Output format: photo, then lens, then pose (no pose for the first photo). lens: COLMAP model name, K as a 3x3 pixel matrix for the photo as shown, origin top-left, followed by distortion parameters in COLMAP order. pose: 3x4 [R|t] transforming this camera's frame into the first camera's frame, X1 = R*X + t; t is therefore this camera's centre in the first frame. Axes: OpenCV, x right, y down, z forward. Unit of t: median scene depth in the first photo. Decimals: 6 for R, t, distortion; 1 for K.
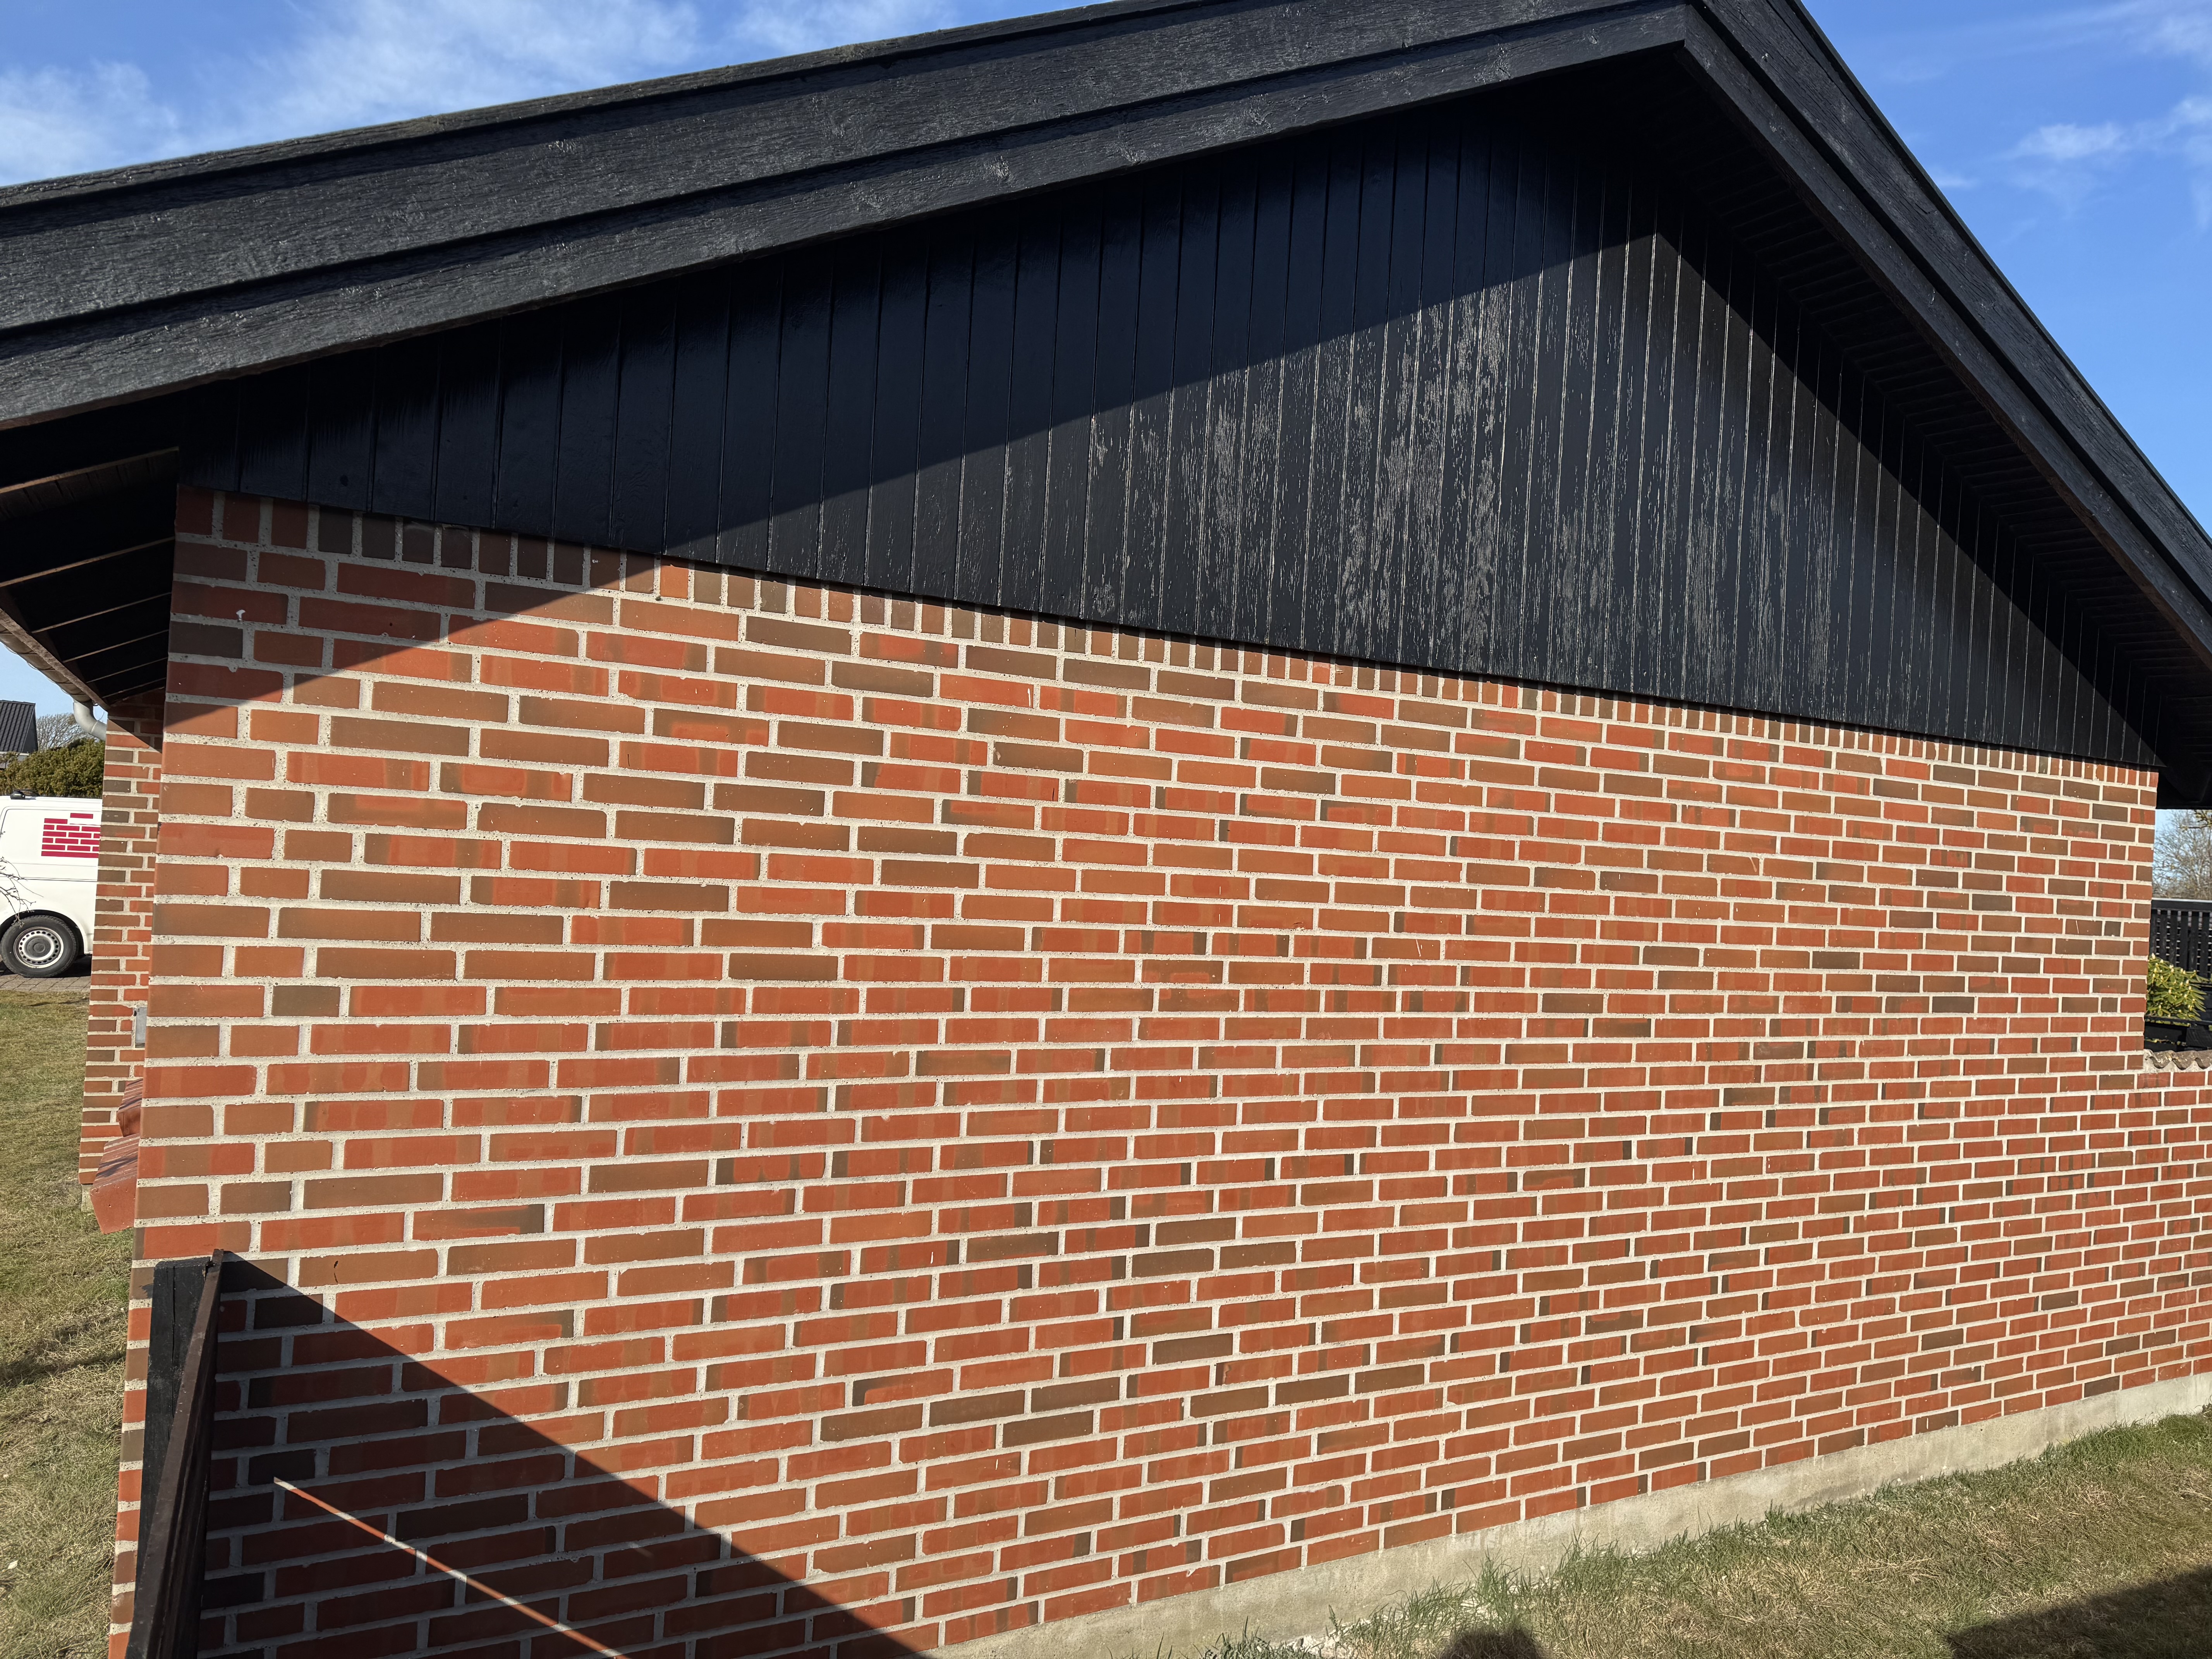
lens RADIAL K [[1553.5, 0, 1074.7], [0, 1553.5, 825.3], [0, 0, 1]] dist [0.051631, -0.057942]
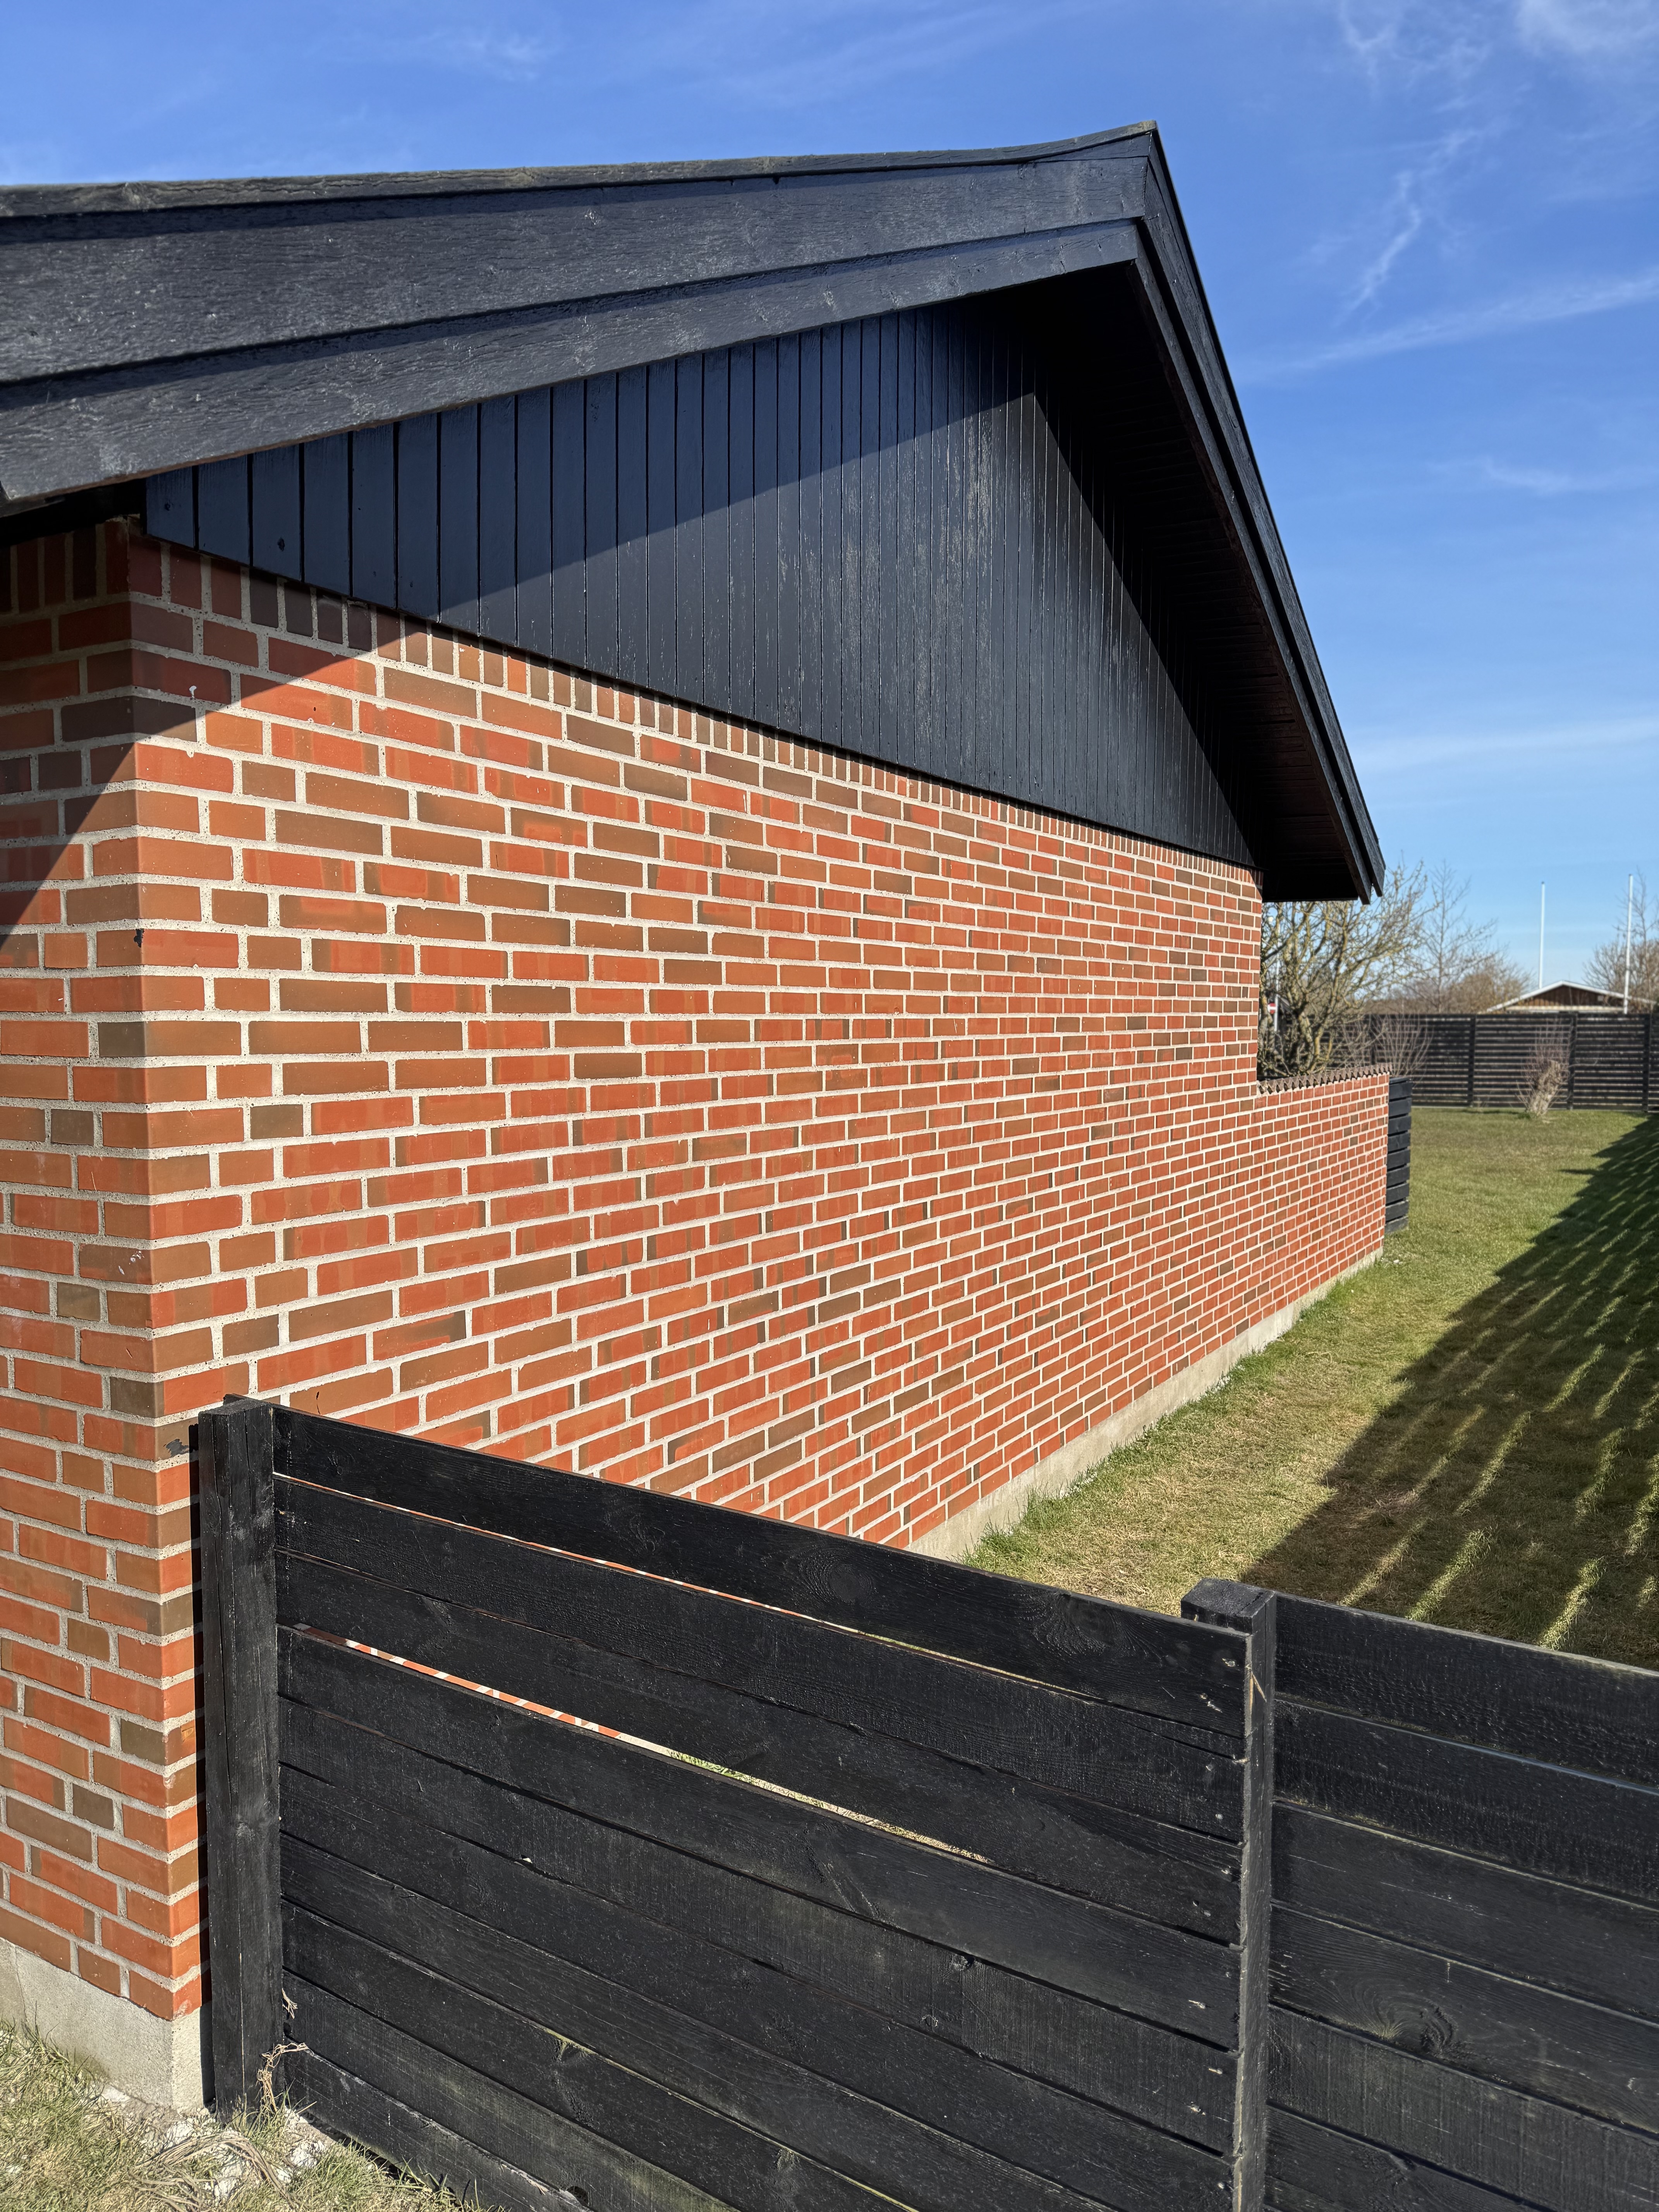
lens RADIAL K [[1592.6, 0, 829.5], [0, 1592.6, 1106.0], [0, 0, 1]] dist [0.085095, -0.117503]
pose [[0.859231, -0.081982, 0.504976, -0.610731], [0.034211, 0.994075, 0.103175, 0.014478], [-0.510442, -0.071375, 0.856945, 0.019707]]
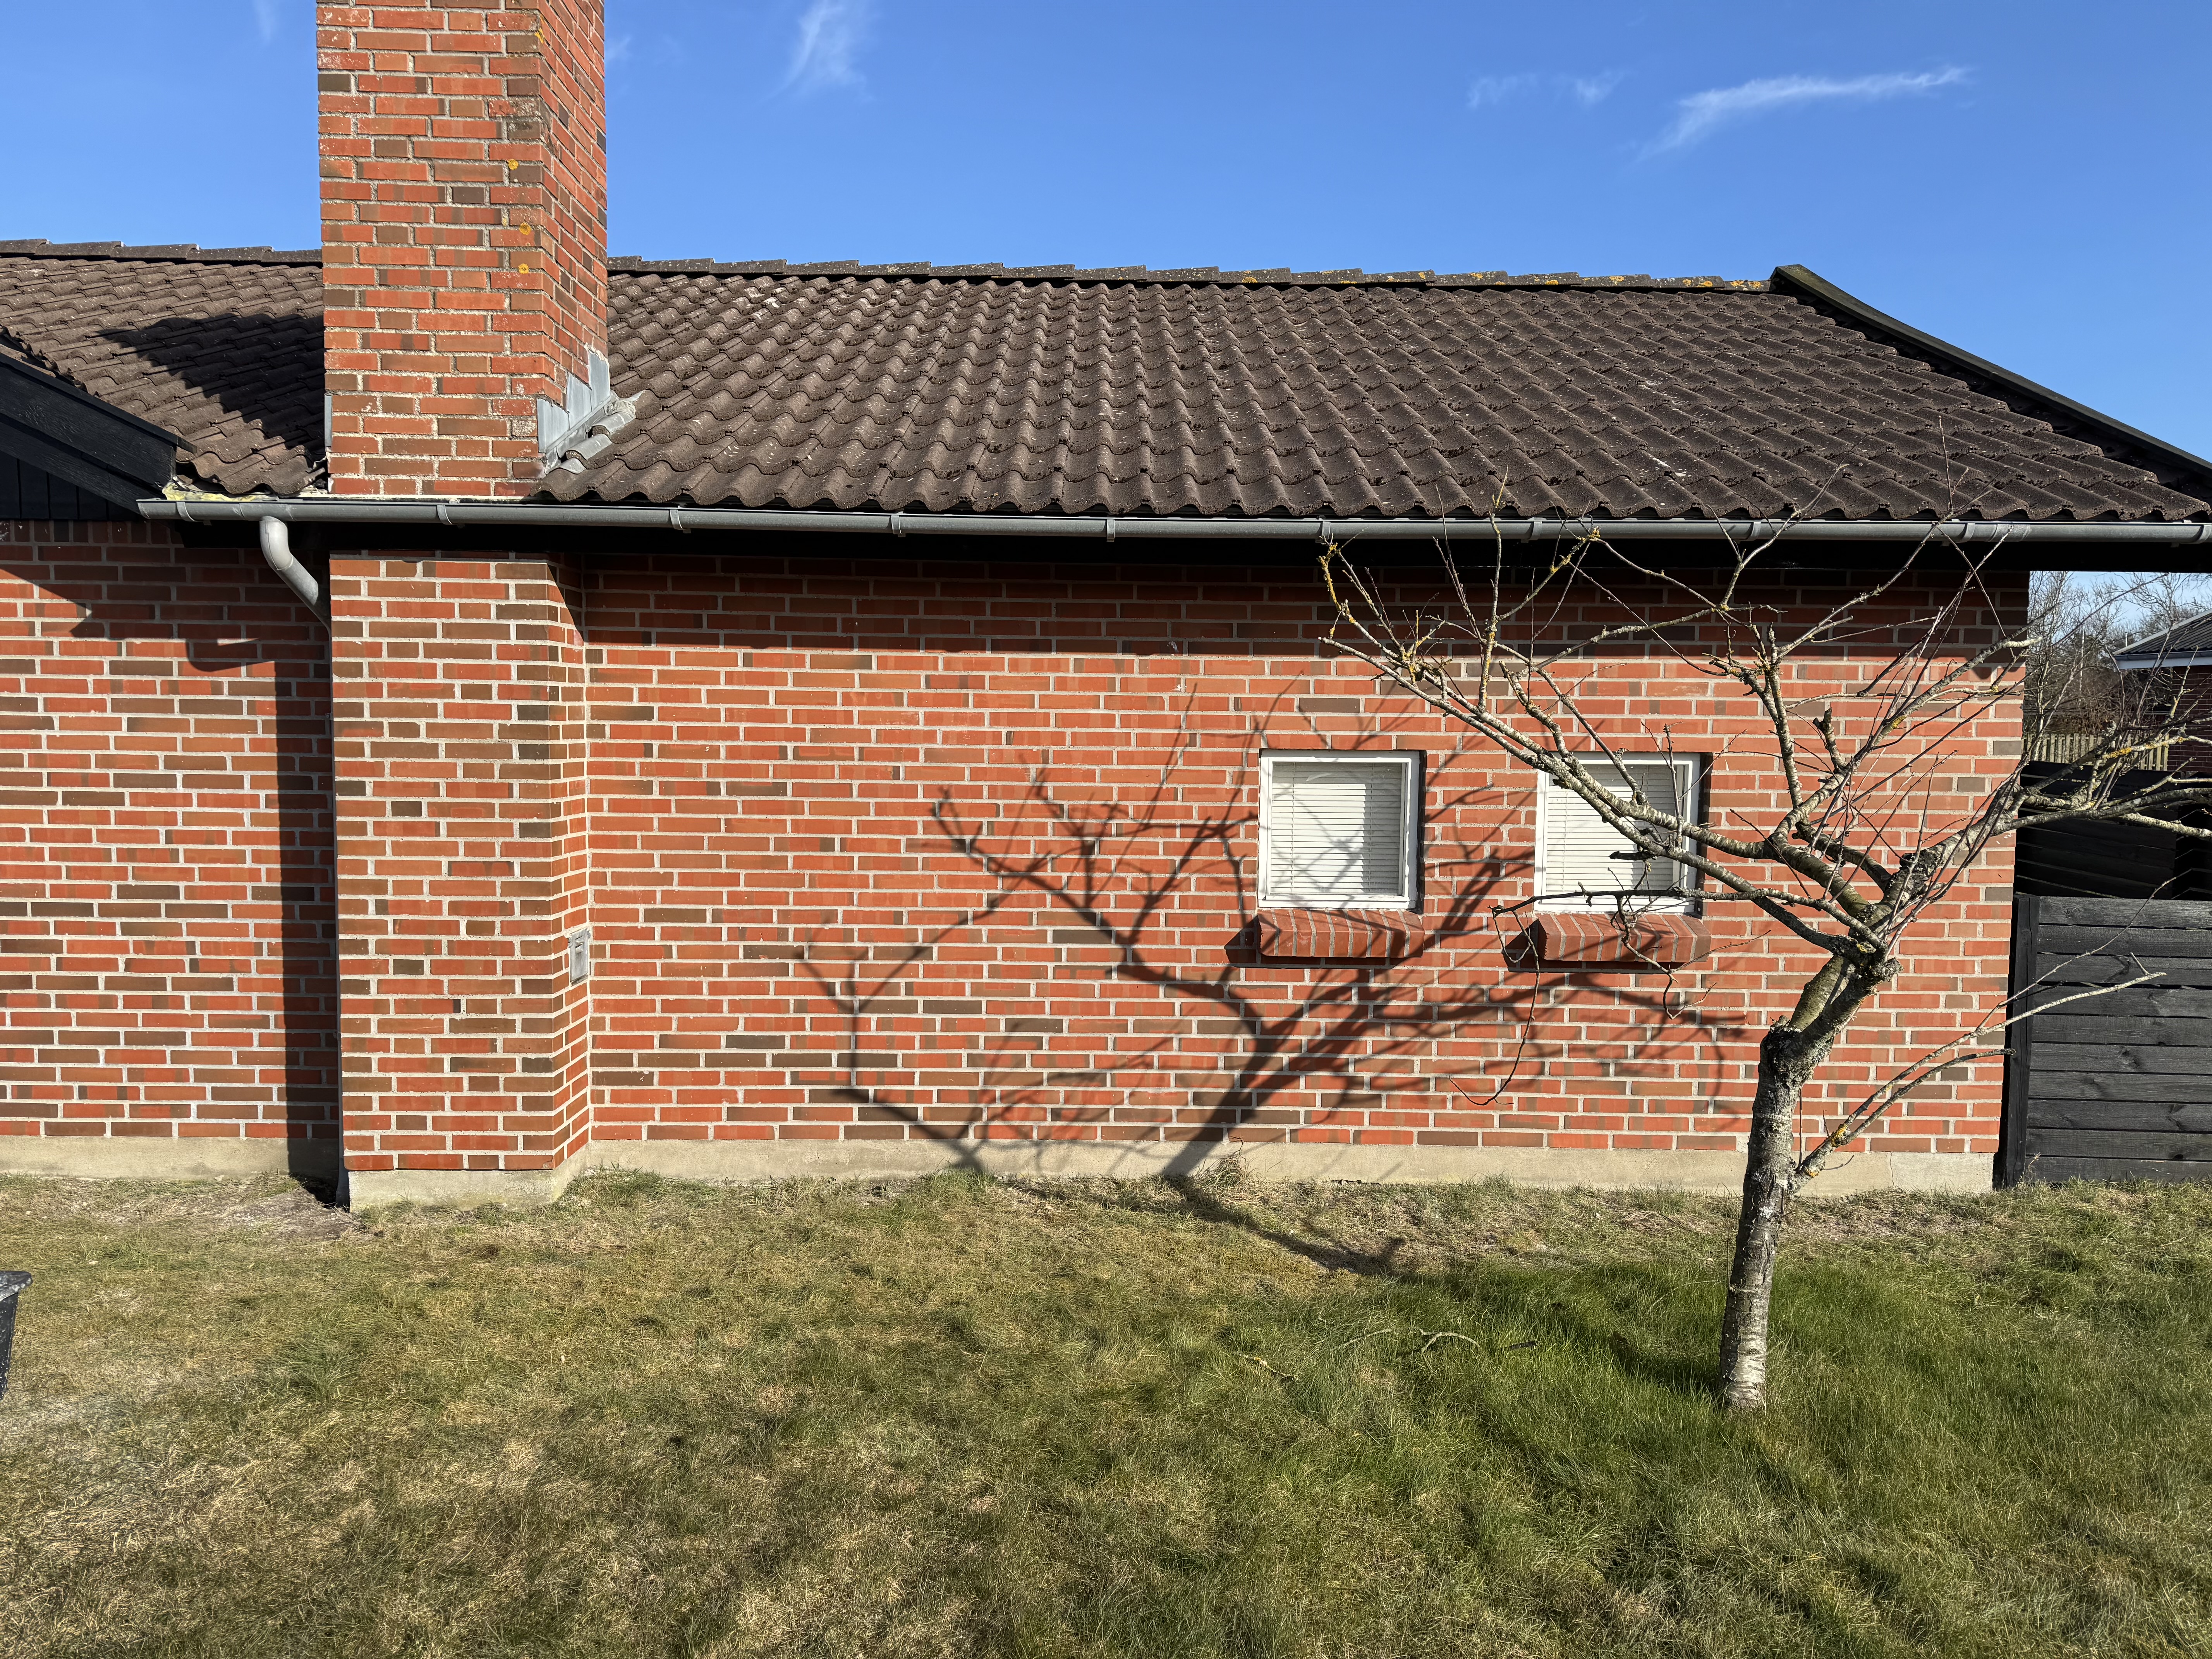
lens RADIAL K [[1520.3, 0, 1106.0], [0, 1520.3, 829.5], [0, 0, 1]] dist [0.076439, -0.109544]
pose [[0.461279, -0.096114, 0.882034, -2.661192], [-0.007002, 0.993690, 0.111943, -0.052885], [-0.887227, -0.057813, 0.457696, 0.980228]]
